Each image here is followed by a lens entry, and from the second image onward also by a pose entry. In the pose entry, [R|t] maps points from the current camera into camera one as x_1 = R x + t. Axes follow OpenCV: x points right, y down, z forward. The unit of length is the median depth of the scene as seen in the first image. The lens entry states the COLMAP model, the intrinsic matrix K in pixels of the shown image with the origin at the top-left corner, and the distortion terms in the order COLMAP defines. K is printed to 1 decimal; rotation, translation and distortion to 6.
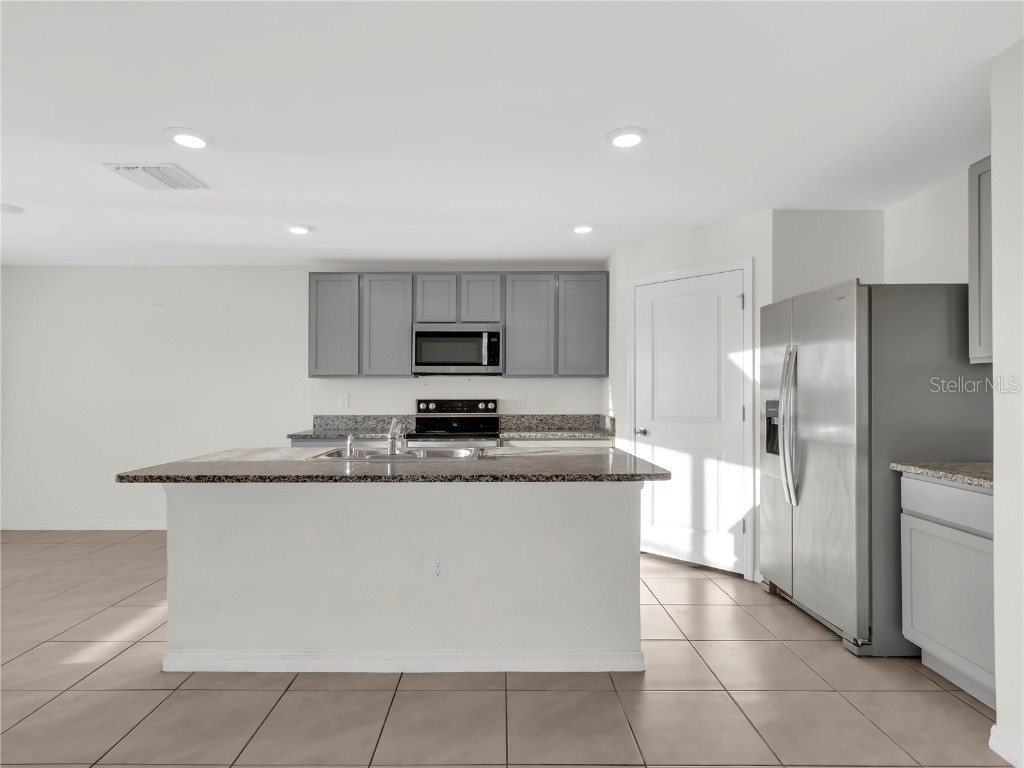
lens RADIAL K [[553.8, 0, 512.0], [0, 553.8, 384.0], [0, 0, 1]] dist [0.000652, -0.000124]
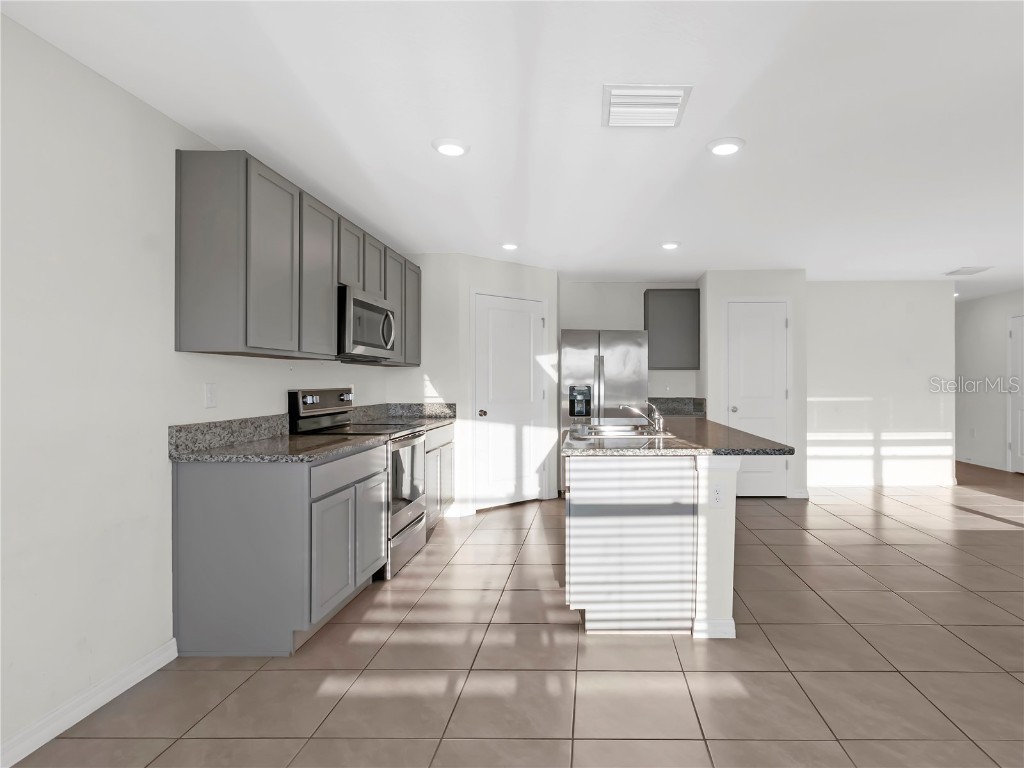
lens RADIAL K [[553.8, 0, 512.0], [0, 553.8, 384.0], [0, 0, 1]] dist [0.000652, -0.000124]
pose [[0.151195, -0.004902, 0.988492, -0.865667], [-0.002826, 0.999981, 0.005391, 0.015743], [-0.988500, -0.003609, 0.151178, 0.664929]]
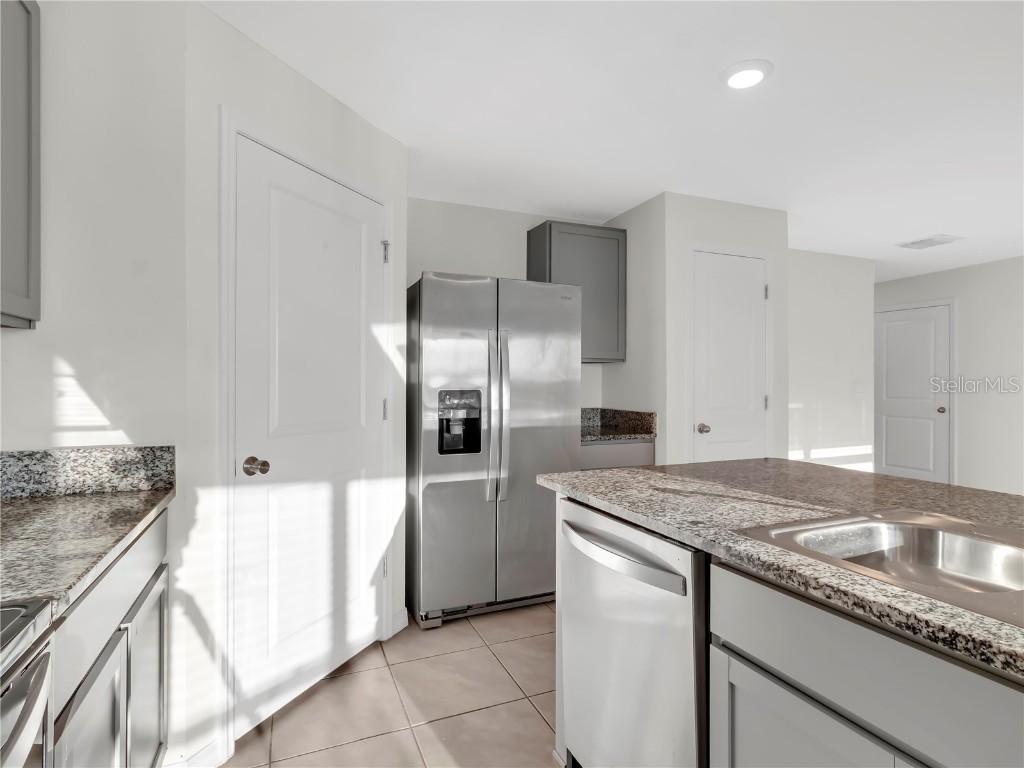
lens RADIAL K [[562.9, 0, 513.1], [0, 562.9, 387.0], [0, 0, 1]] dist [0.024802, 0.000242]
pose [[-0.366437, -0.007350, 0.930414, -0.245452], [-0.005554, 0.999968, 0.005712, 0.018445], [-0.930426, -0.003074, -0.366466, 0.864652]]
